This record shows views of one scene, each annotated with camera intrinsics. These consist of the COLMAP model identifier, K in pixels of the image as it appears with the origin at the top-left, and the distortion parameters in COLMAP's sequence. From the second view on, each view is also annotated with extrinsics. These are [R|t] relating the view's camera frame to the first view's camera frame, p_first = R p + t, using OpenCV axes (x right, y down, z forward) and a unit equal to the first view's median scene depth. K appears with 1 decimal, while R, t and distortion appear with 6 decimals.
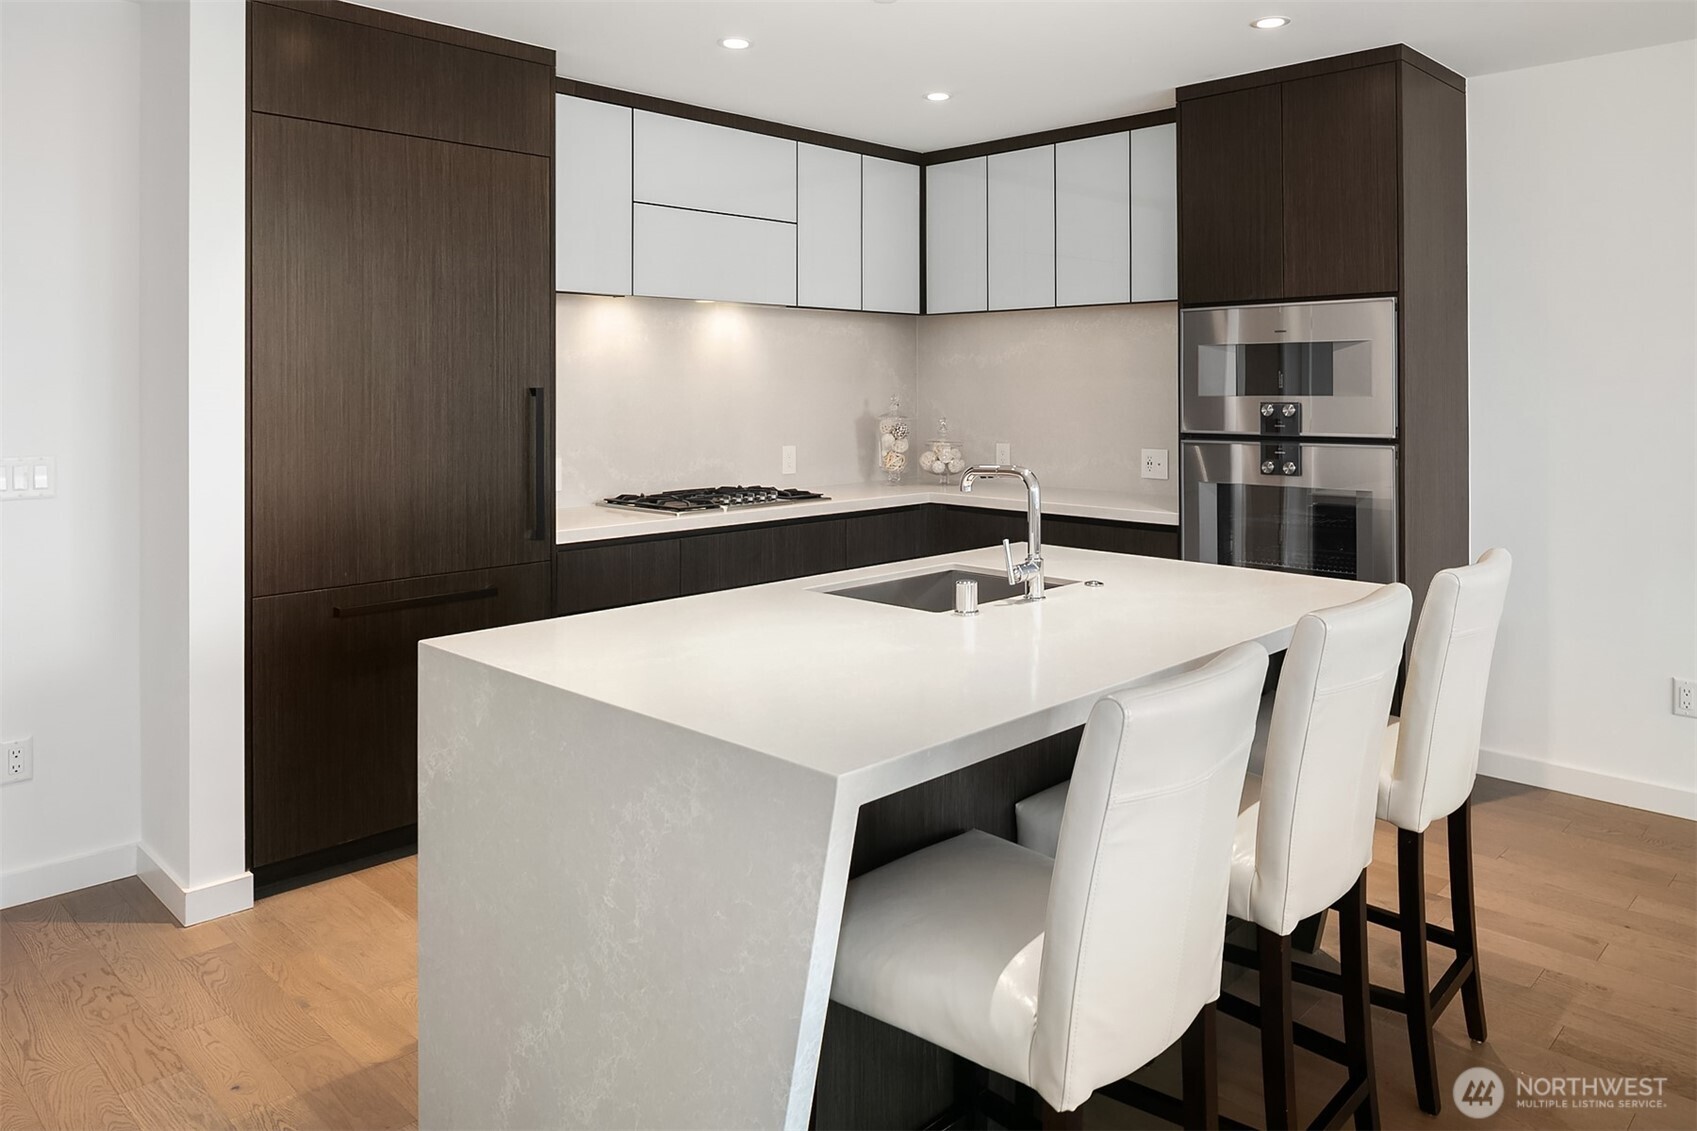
lens RADIAL K [[1142.0, 0, 848.5], [0, 1142.0, 516.4], [0, 0, 1]] dist [-0.002753, -0.000179]
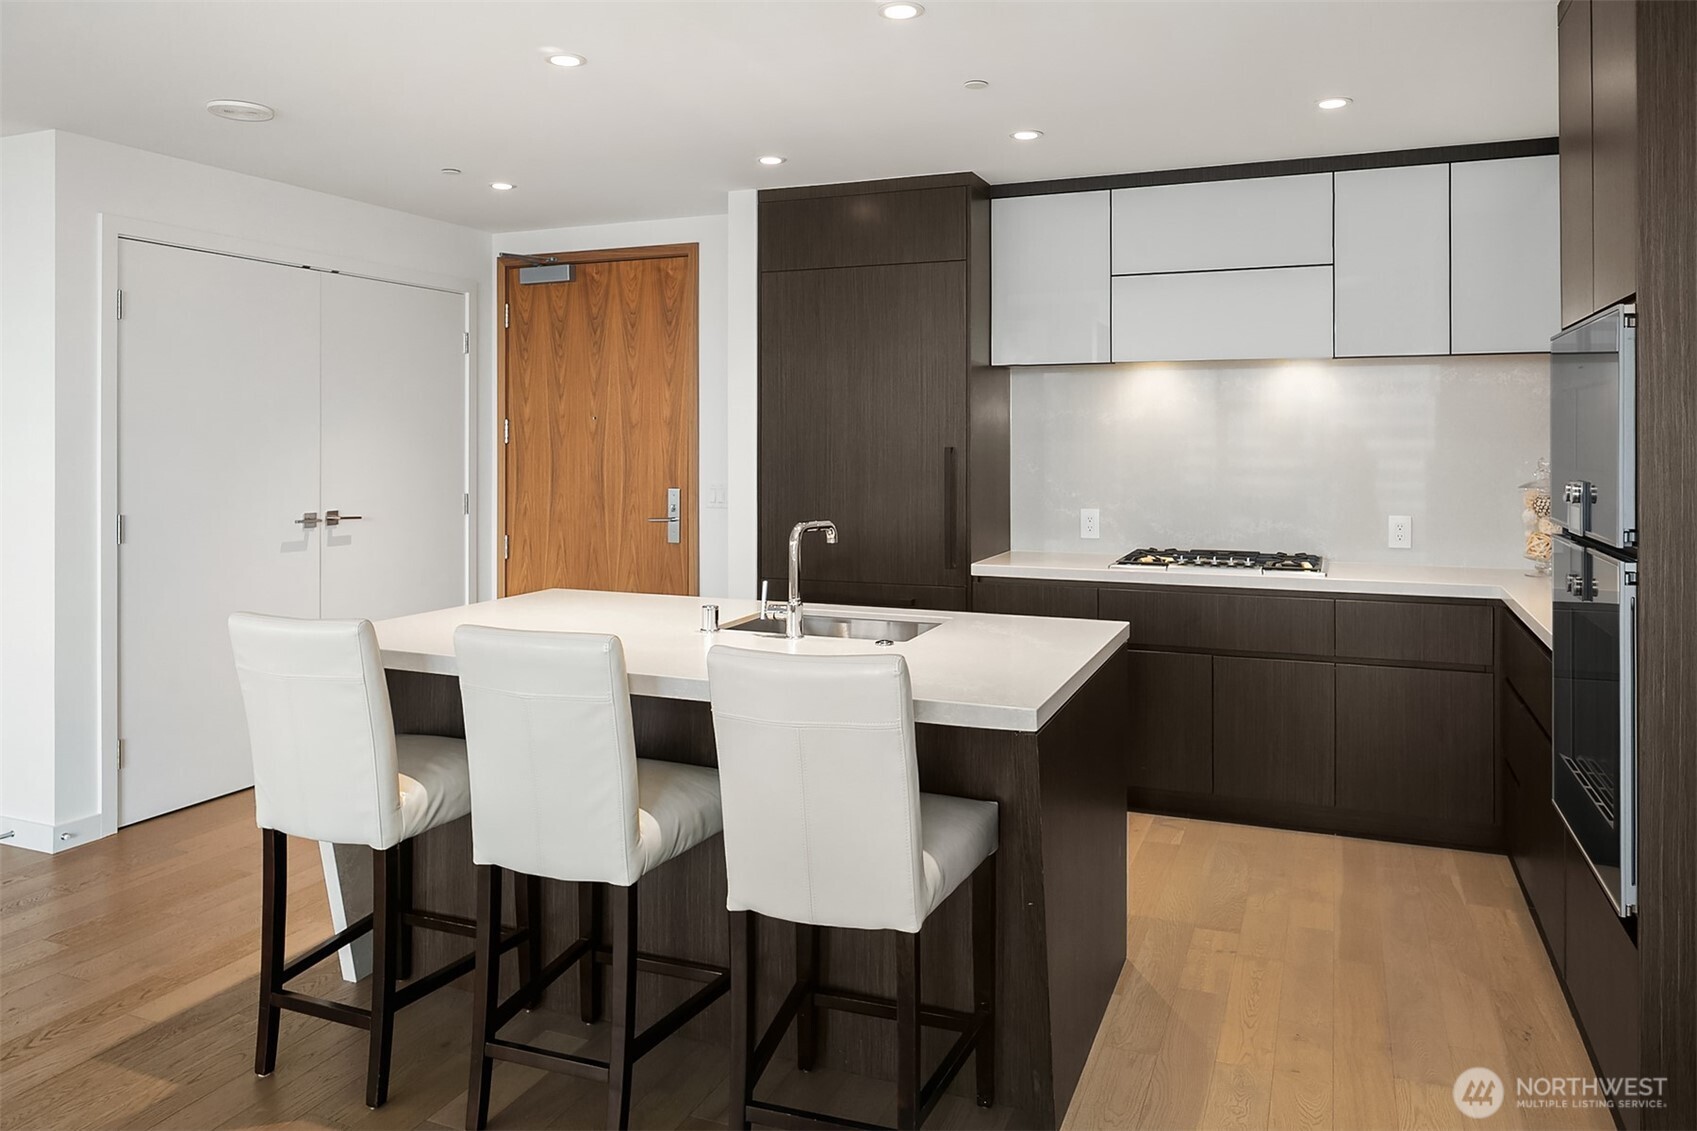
lens RADIAL K [[1168.9, 0, 848.5], [0, 1168.9, 565.5], [0, 0, 1]] dist [0.002777, 0.001254]
pose [[0.377976, 0.103269, -0.920038, 0.767980], [-0.107228, 0.991955, 0.067289, -0.051136], [0.919585, 0.073221, 0.386008, 0.364985]]
